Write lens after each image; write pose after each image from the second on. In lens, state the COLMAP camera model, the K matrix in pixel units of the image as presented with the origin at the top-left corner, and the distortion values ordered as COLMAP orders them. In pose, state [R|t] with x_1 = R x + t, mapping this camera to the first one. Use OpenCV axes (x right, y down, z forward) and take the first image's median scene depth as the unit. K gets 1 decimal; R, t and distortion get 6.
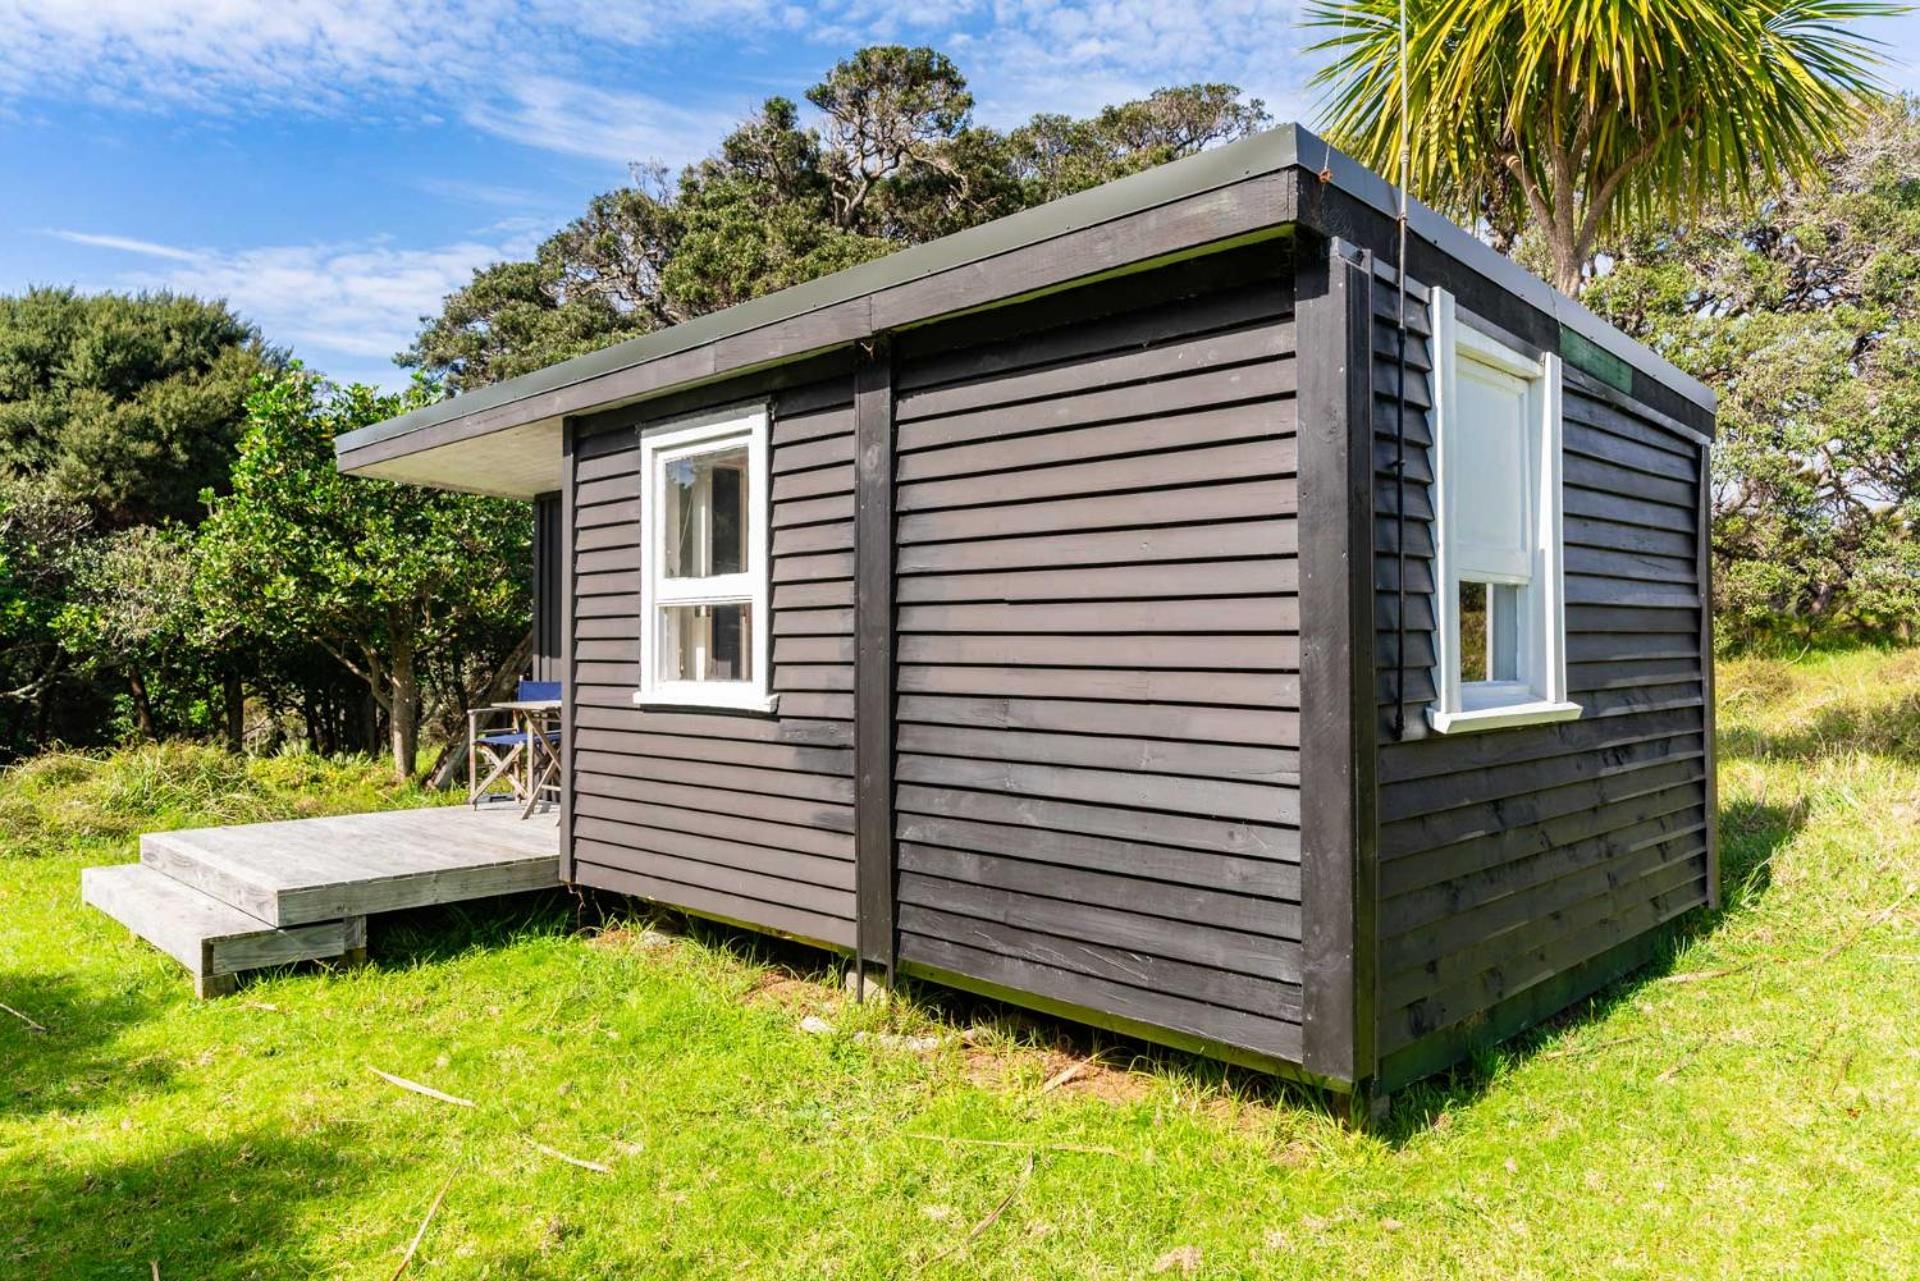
lens RADIAL K [[1286.7, 0, 947.4], [0, 1286.7, 653.6], [0, 0, 1]] dist [0.003357, 0.000855]
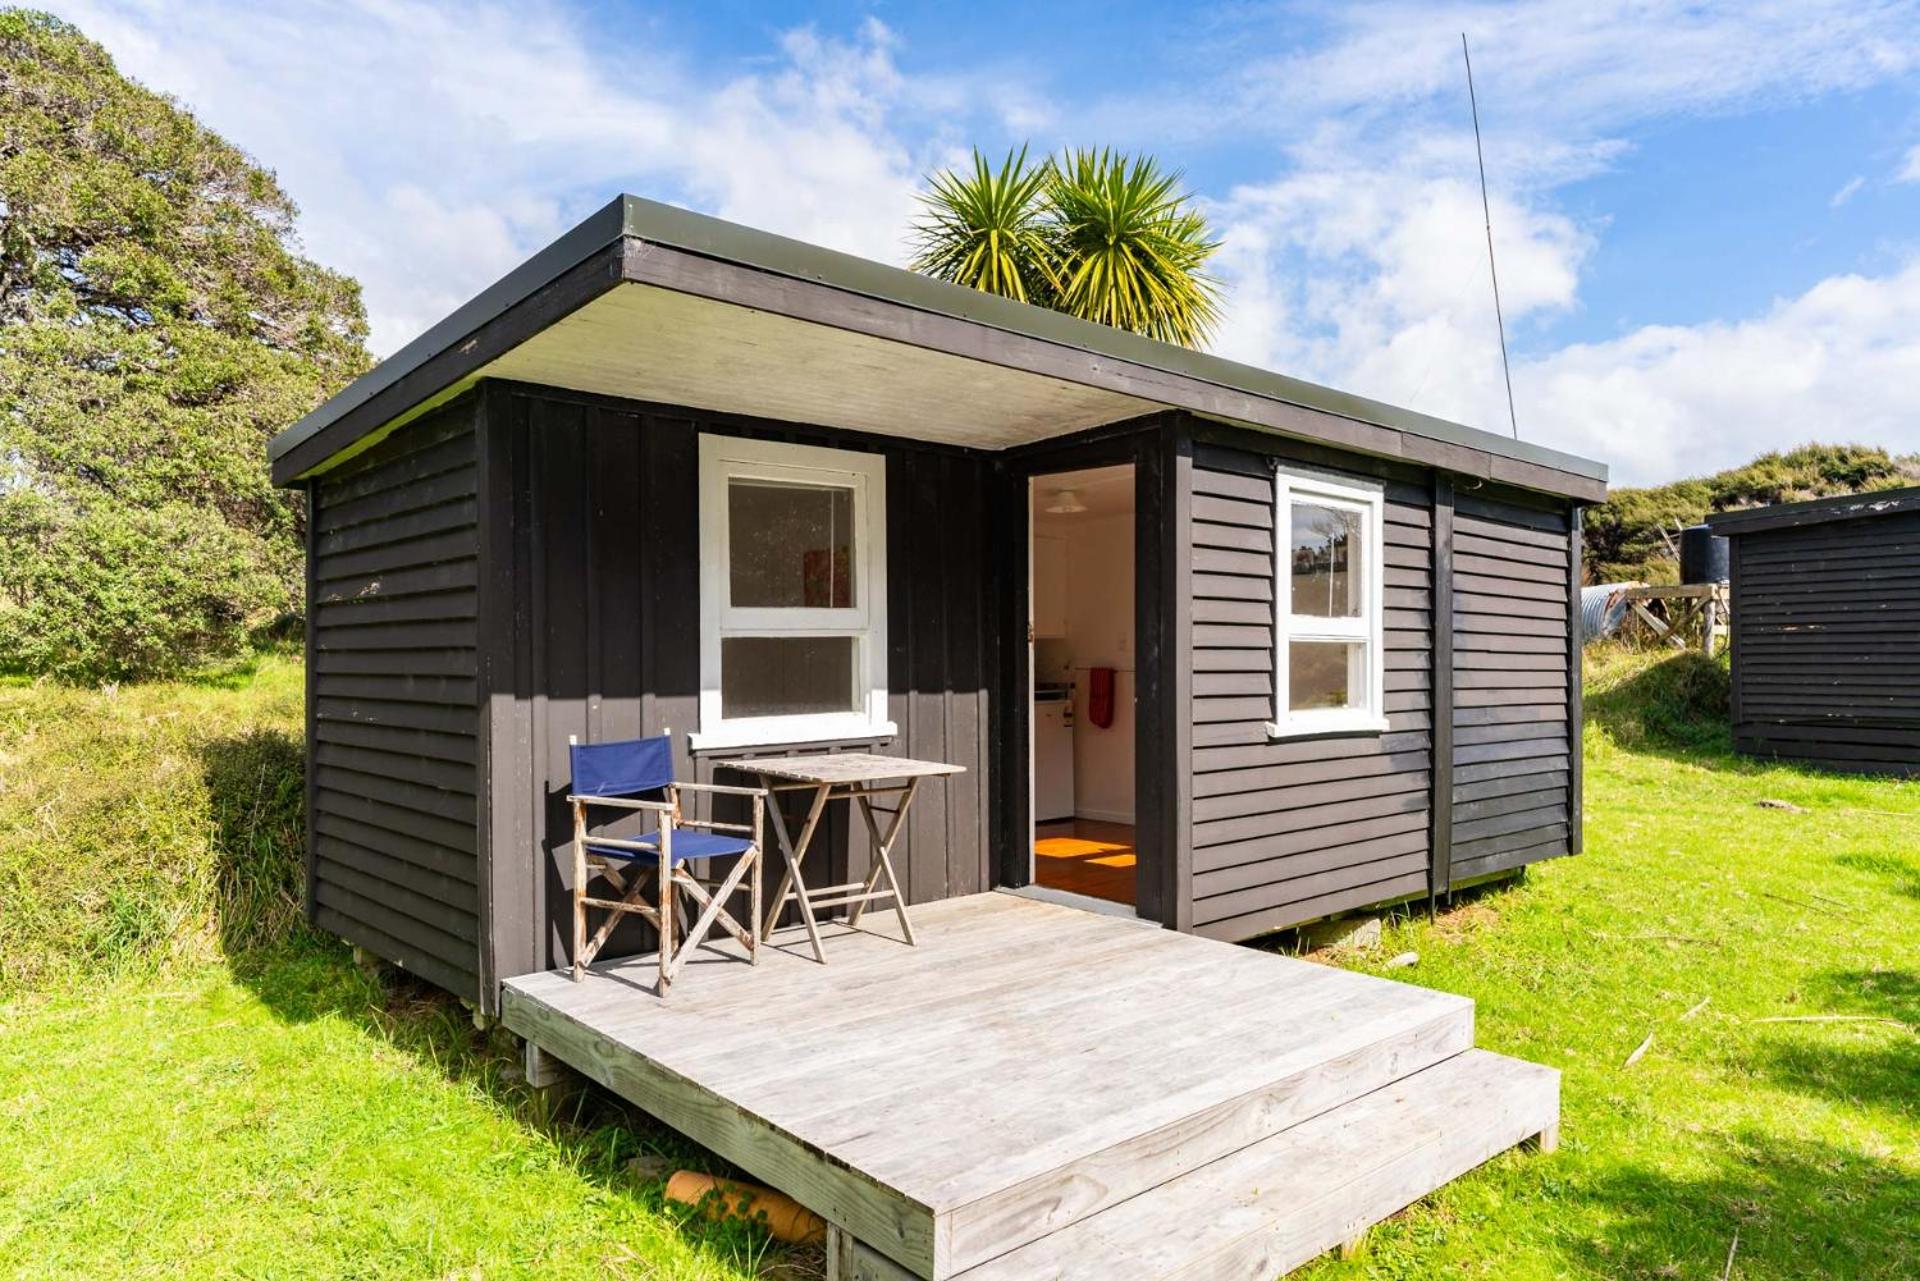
lens RADIAL K [[1230.5, 0, 960.4], [0, 1230.5, 647.2], [0, 0, 1]] dist [-0.000885, 0.004160]
pose [[0.037813, 0.007958, 0.999253, -1.293915], [0.001010, 0.999967, -0.008002, -0.026038], [-0.999284, 0.001312, 0.037804, 1.300802]]
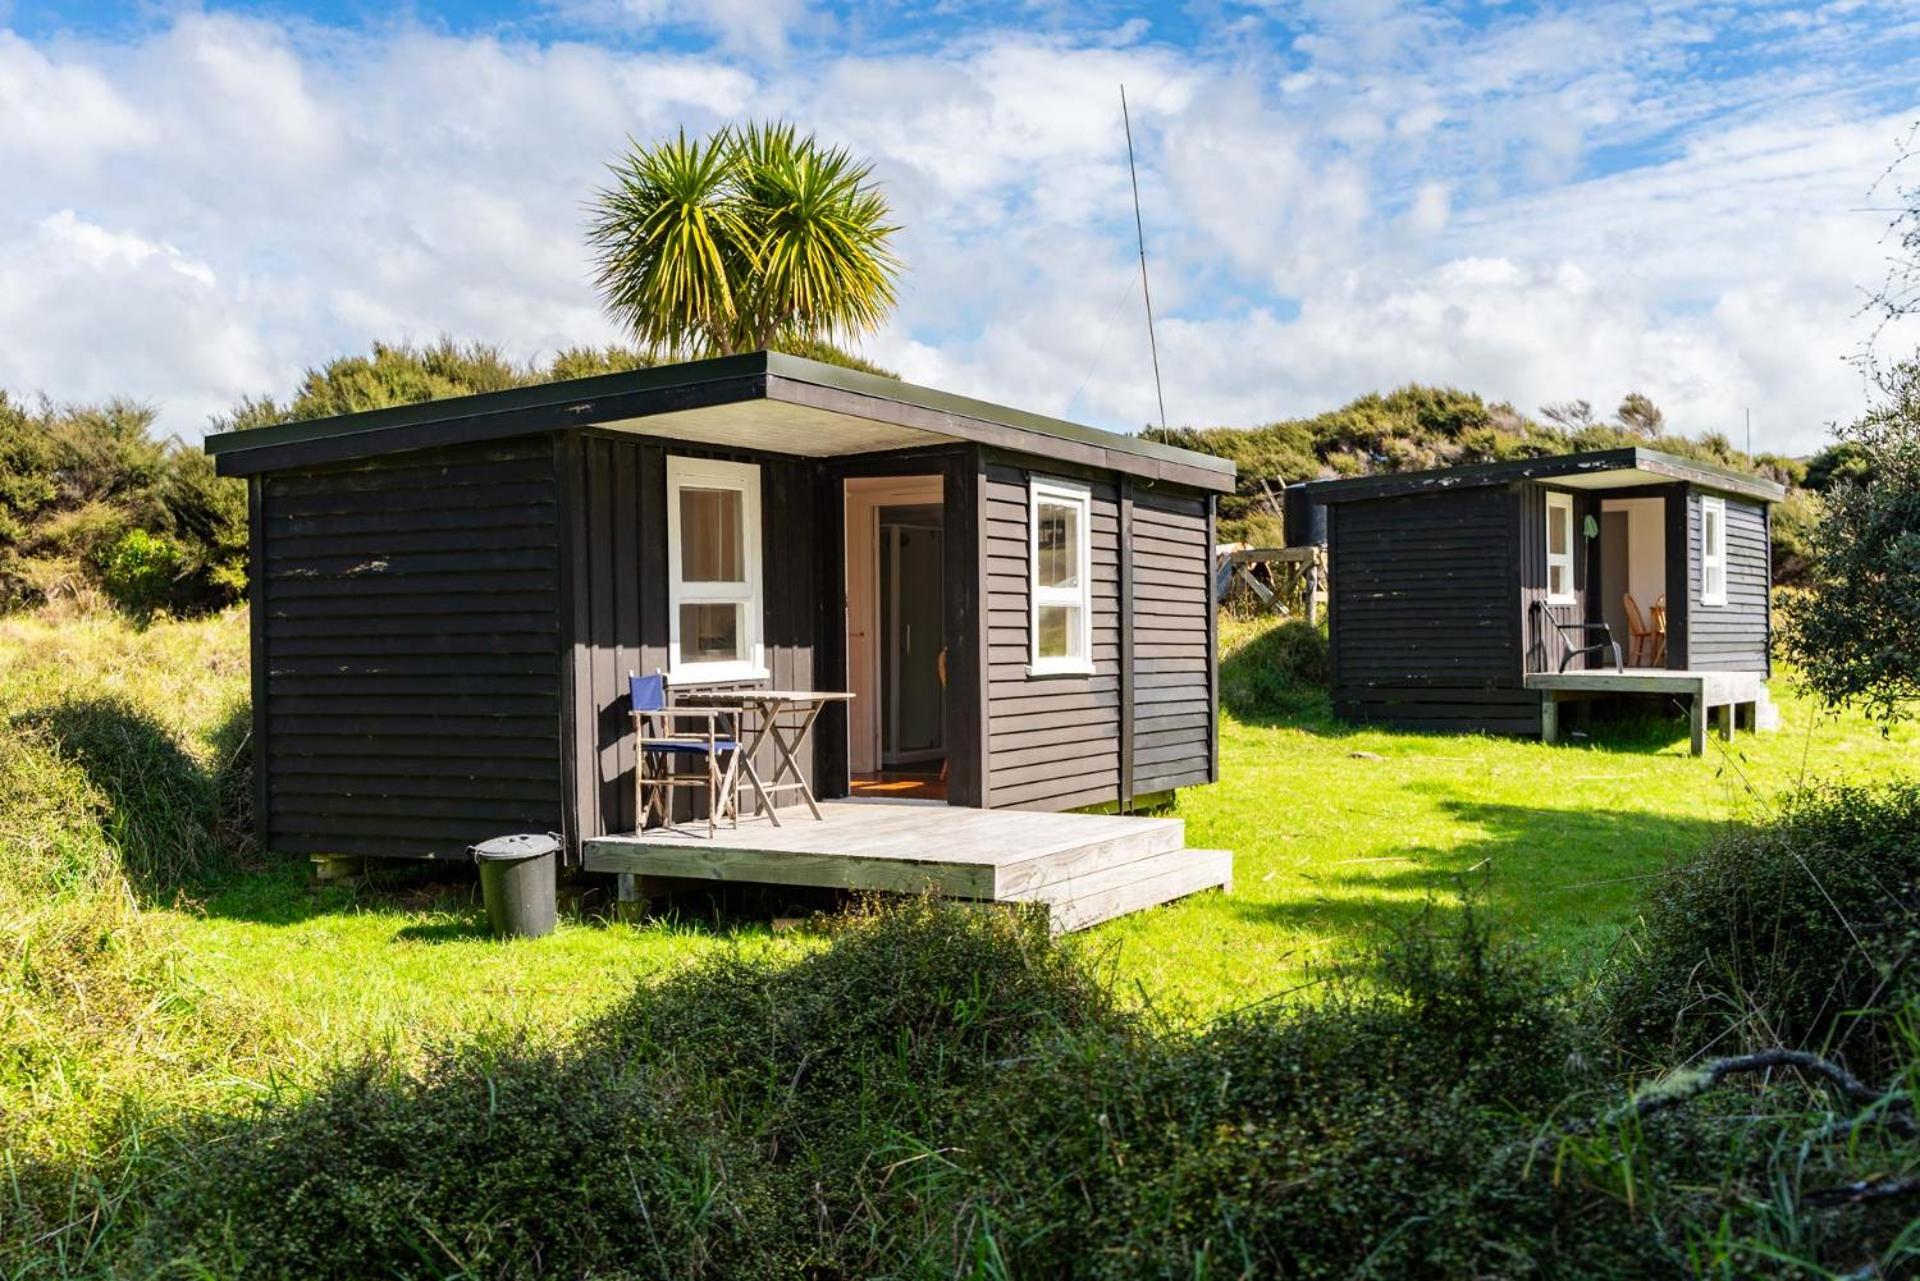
lens RADIAL K [[2012.9, 0, 919.5], [0, 2012.9, 644.7], [0, 0, 1]] dist [-0.032348, 0.003918]
pose [[-0.309357, 0.001318, 0.950945, -2.404099], [0.012172, 0.999923, 0.002574, -0.001696], [-0.950868, 0.012371, -0.309349, 1.910428]]
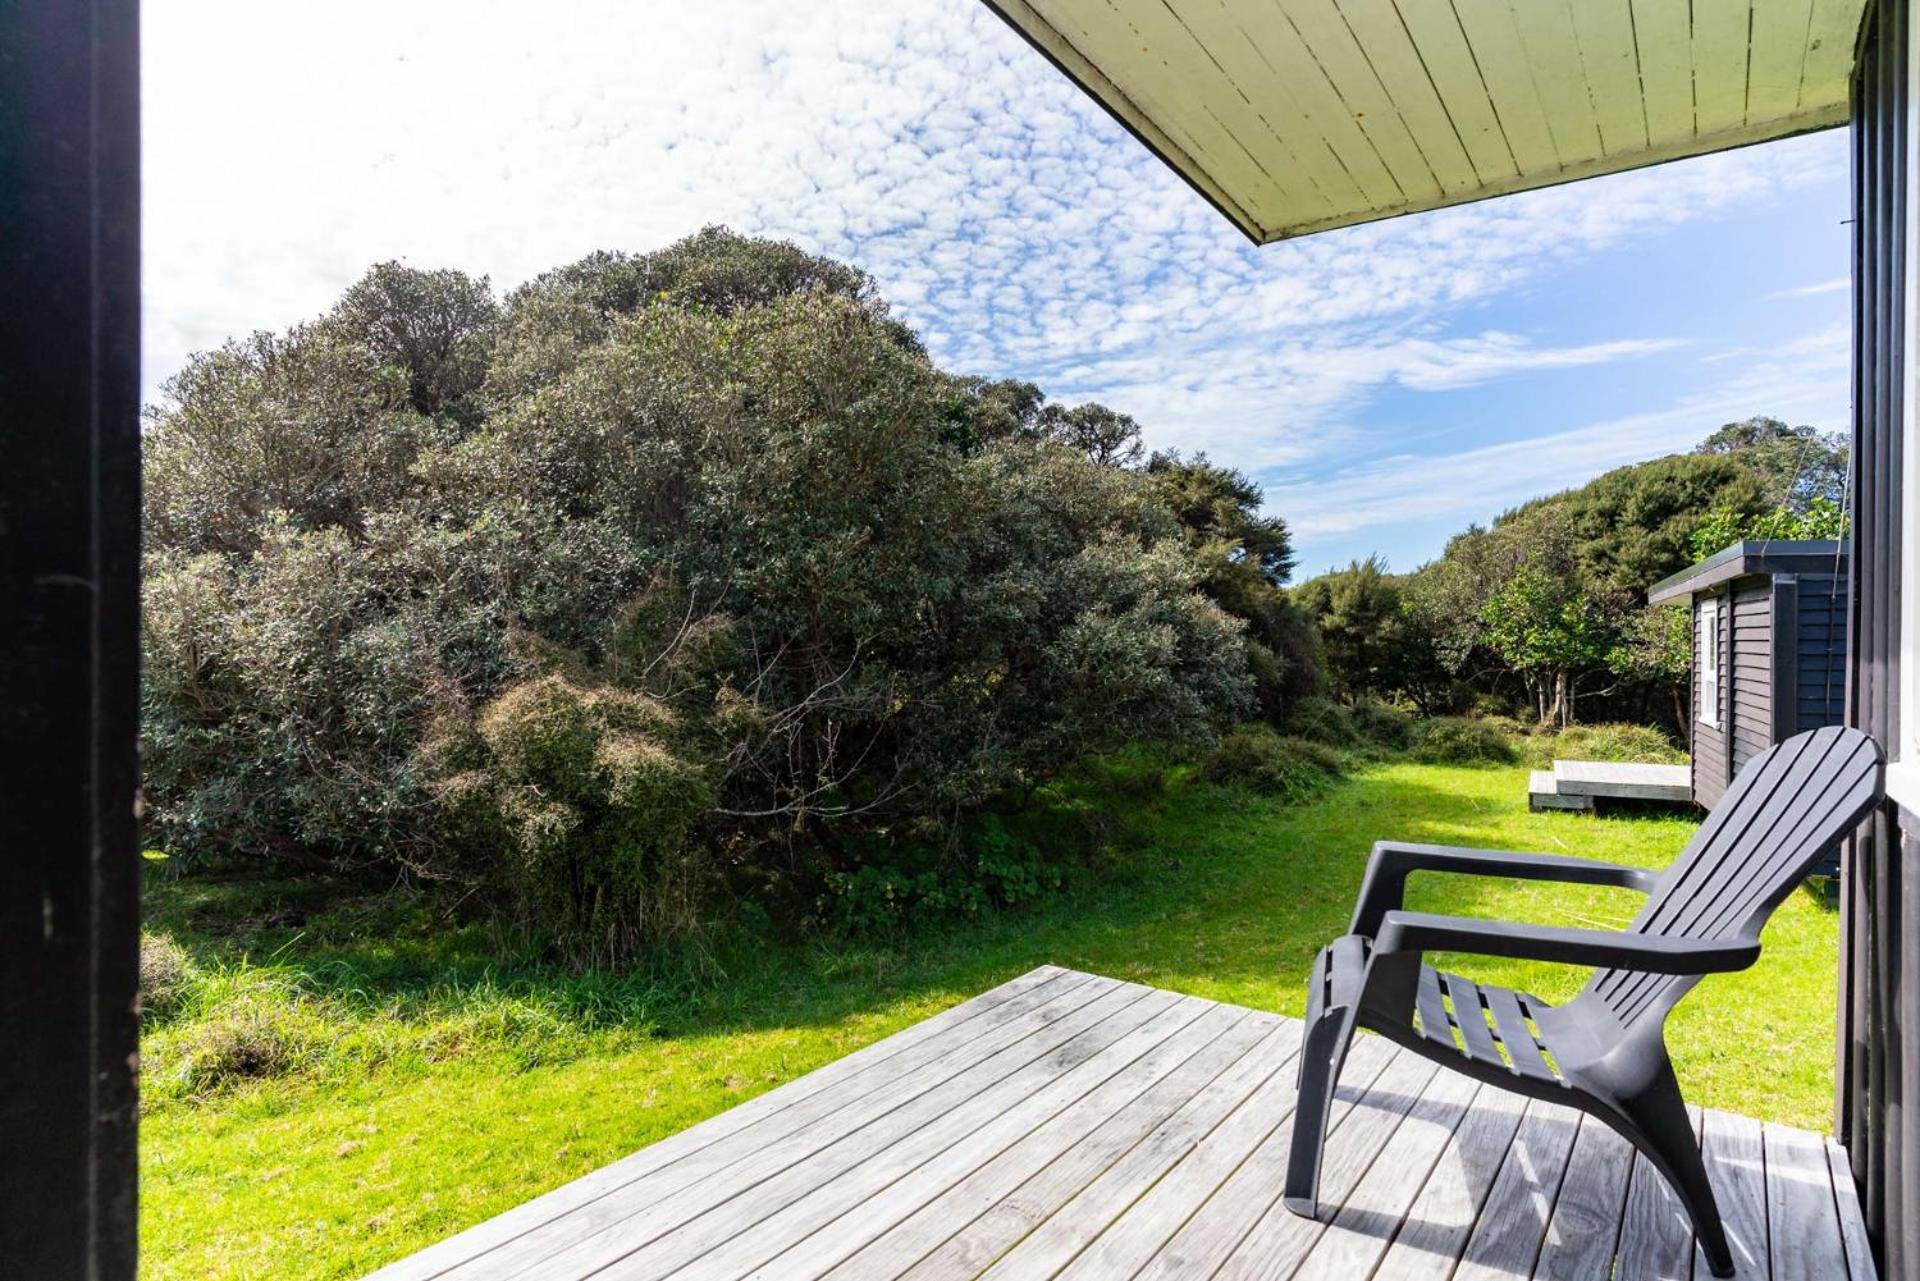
lens RADIAL K [[984.6, 0, 957.1], [0, 984.6, 648.7], [0, 0, 1]] dist [-0.000057, 0.001089]
pose [[0.264047, -0.000194, -0.964510, 0.984453], [0.001824, 0.999998, 0.000298, -0.084859], [0.964508, -0.001837, 0.264047, -0.668946]]
